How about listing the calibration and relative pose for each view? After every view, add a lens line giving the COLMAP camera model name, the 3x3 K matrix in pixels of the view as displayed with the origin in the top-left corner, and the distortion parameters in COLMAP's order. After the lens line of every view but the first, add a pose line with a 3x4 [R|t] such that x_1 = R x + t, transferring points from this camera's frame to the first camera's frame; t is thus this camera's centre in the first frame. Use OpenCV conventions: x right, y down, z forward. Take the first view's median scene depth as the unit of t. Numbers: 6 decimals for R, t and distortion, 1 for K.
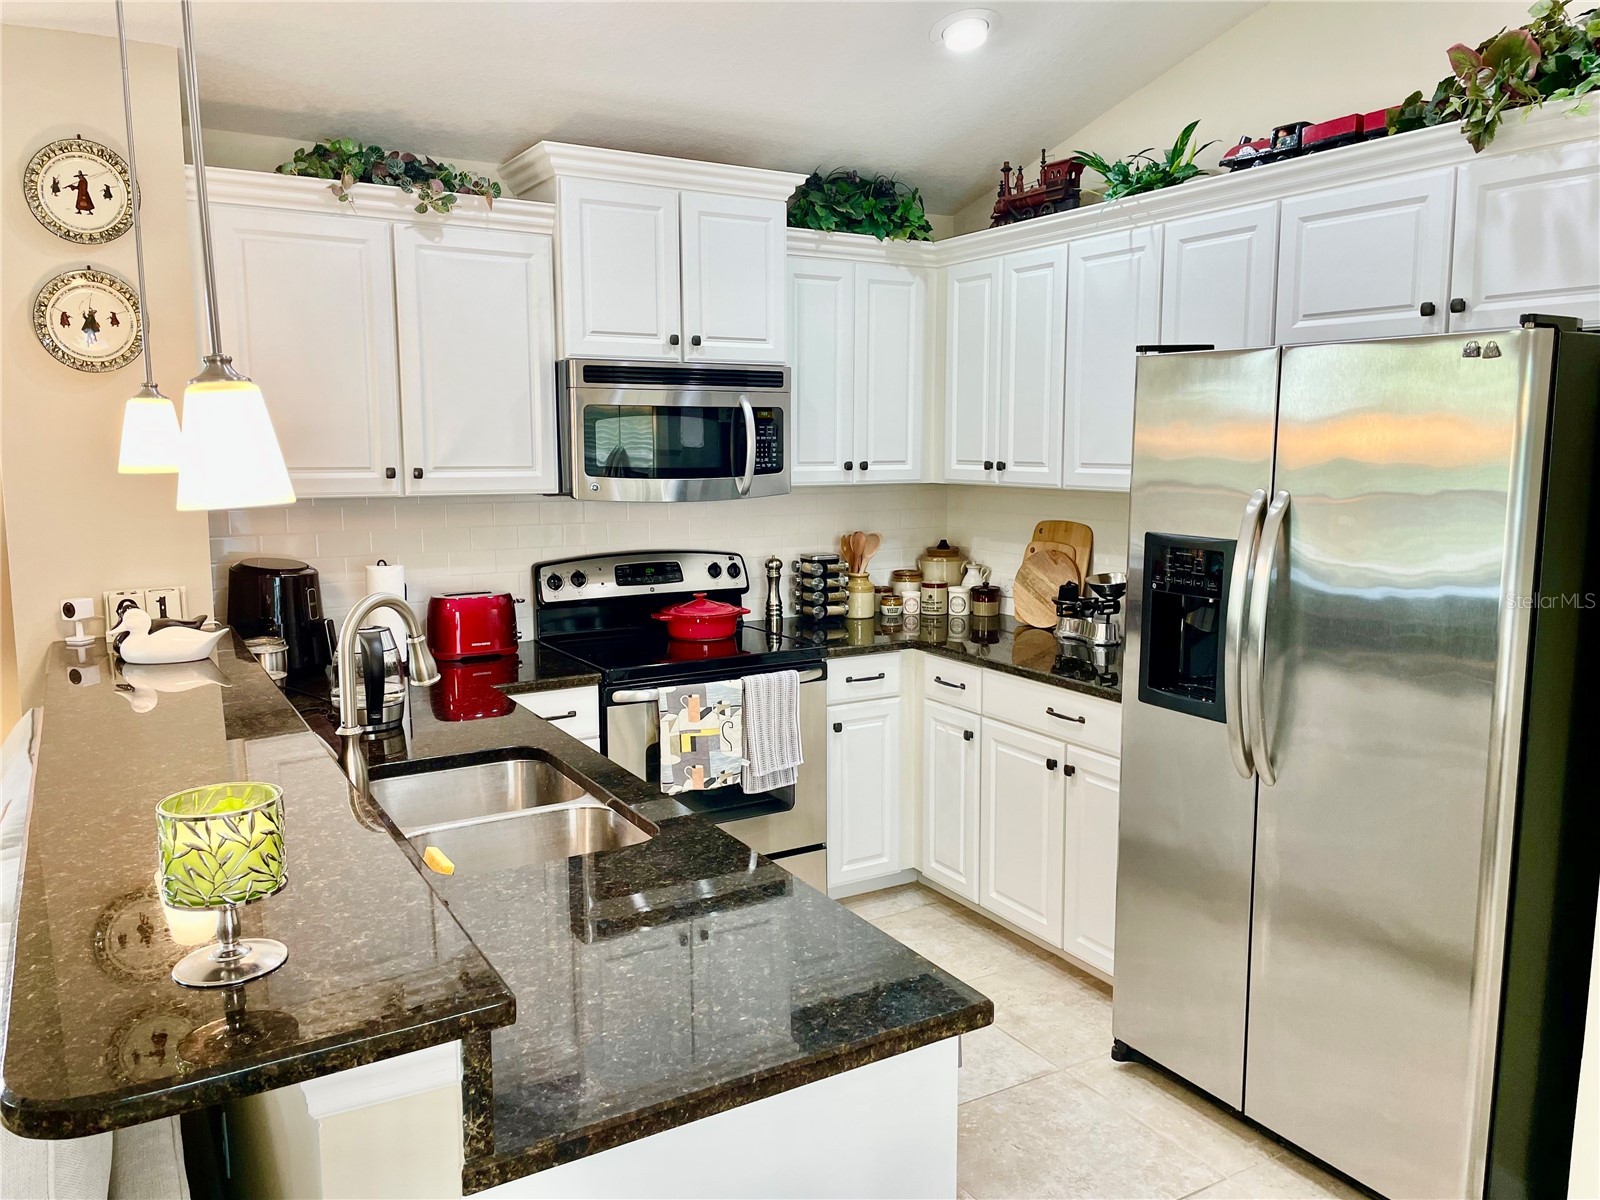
lens RADIAL K [[1205.0, 0, 803.4], [0, 1205.0, 589.6], [0, 0, 1]] dist [0.096901, -0.126480]
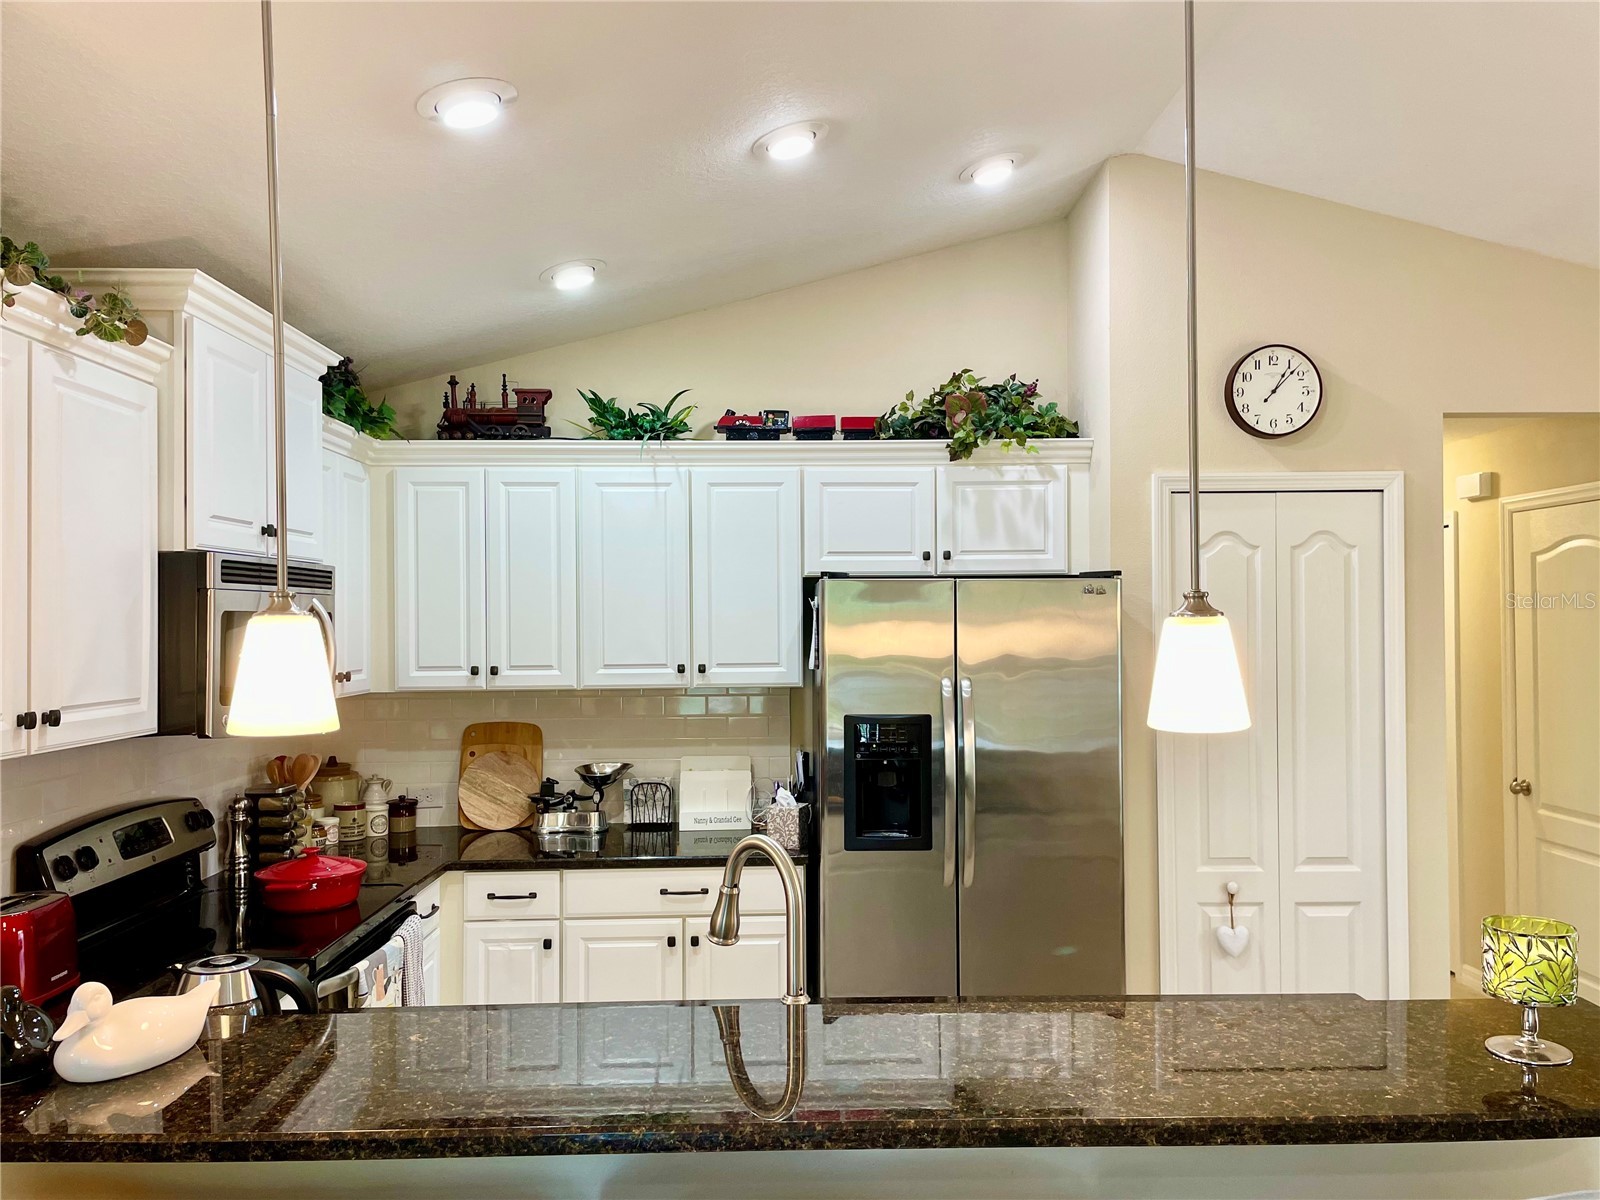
lens RADIAL K [[1205.6, 0, 809.2], [0, 1205.6, 613.6], [0, 0, 1]] dist [0.097865, -0.128234]
pose [[0.484663, 0.001610, 0.874699, -0.634925], [0.118501, 0.990658, -0.067484, -0.054134], [-0.866636, 0.136360, 0.479945, 0.305712]]
